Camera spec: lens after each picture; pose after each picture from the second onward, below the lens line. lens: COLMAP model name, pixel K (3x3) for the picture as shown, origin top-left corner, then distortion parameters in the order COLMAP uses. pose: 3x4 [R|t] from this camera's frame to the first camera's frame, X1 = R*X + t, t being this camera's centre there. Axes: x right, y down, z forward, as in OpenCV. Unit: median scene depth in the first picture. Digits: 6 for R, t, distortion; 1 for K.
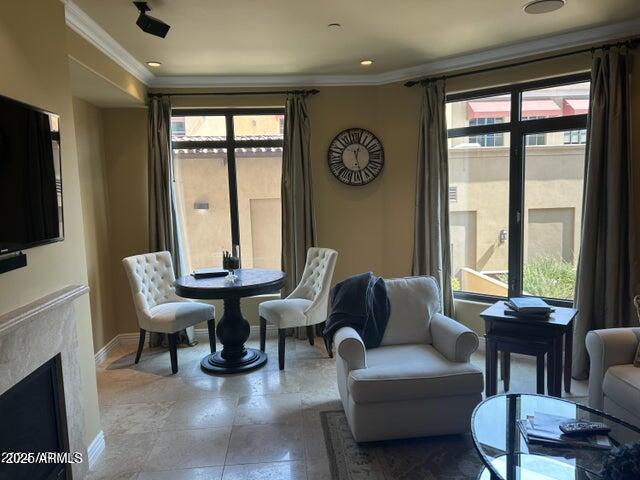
lens RADIAL K [[477.1, 0, 315.4], [0, 477.1, 243.5], [0, 0, 1]] dist [0.052877, -0.056406]
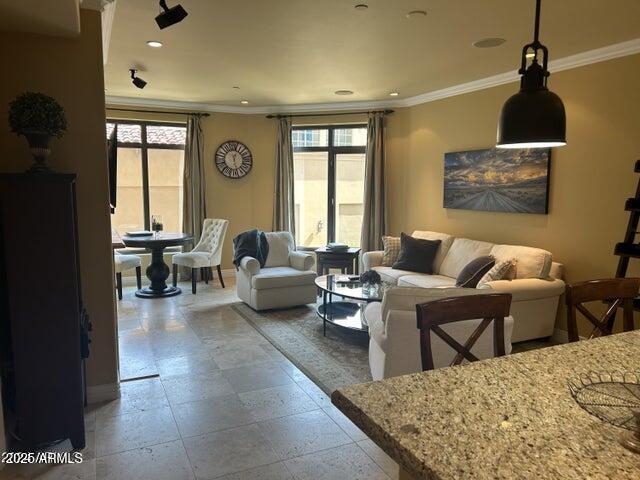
lens RADIAL K [[477.1, 0, 322.9], [0, 477.1, 238.6], [0, 0, 1]] dist [0.052877, -0.056406]
pose [[0.928115, -0.004702, 0.372265, -0.249396], [0.004198, 0.999989, 0.002163, 0.075032], [-0.372271, -0.000444, 0.928124, -0.579489]]
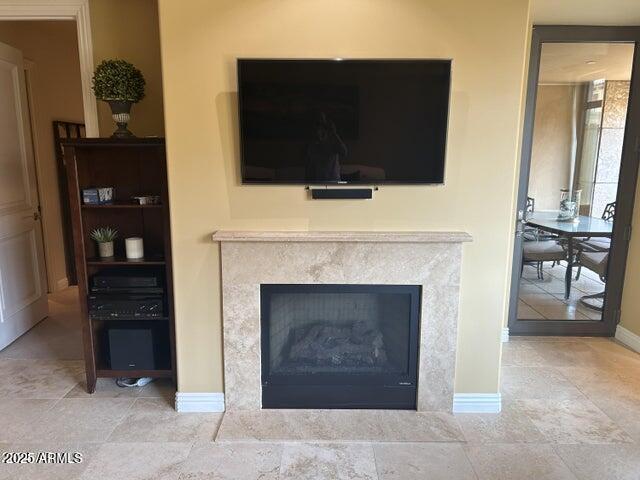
lens RADIAL K [[477.1, 0, 317.4], [0, 477.1, 234.7], [0, 0, 1]] dist [0.052877, -0.056406]
pose [[-0.056600, 0.208358, -0.976413, 0.243389], [-0.114276, 0.970202, 0.213657, -0.042948], [0.991835, 0.123674, -0.031103, 0.358284]]
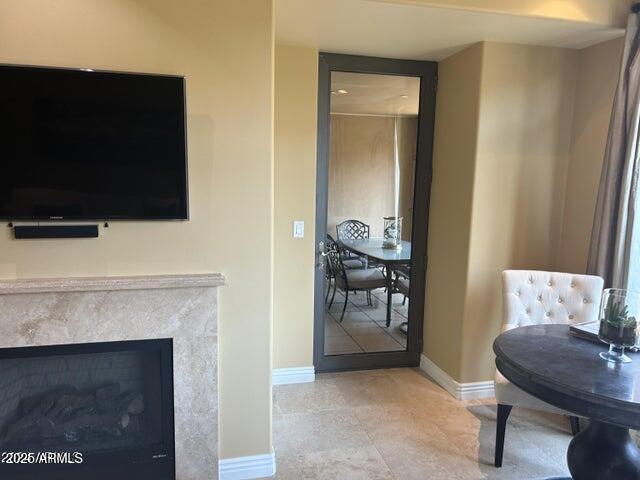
lens RADIAL K [[477.1, 0, 313.9], [0, 477.1, 237.8], [0, 0, 1]] dist [0.052877, -0.056406]
pose [[0.176853, 0.166459, -0.970059, 0.178461], [-0.136911, 0.980173, 0.143234, -0.062203], [0.974668, 0.107481, 0.196137, 0.487460]]
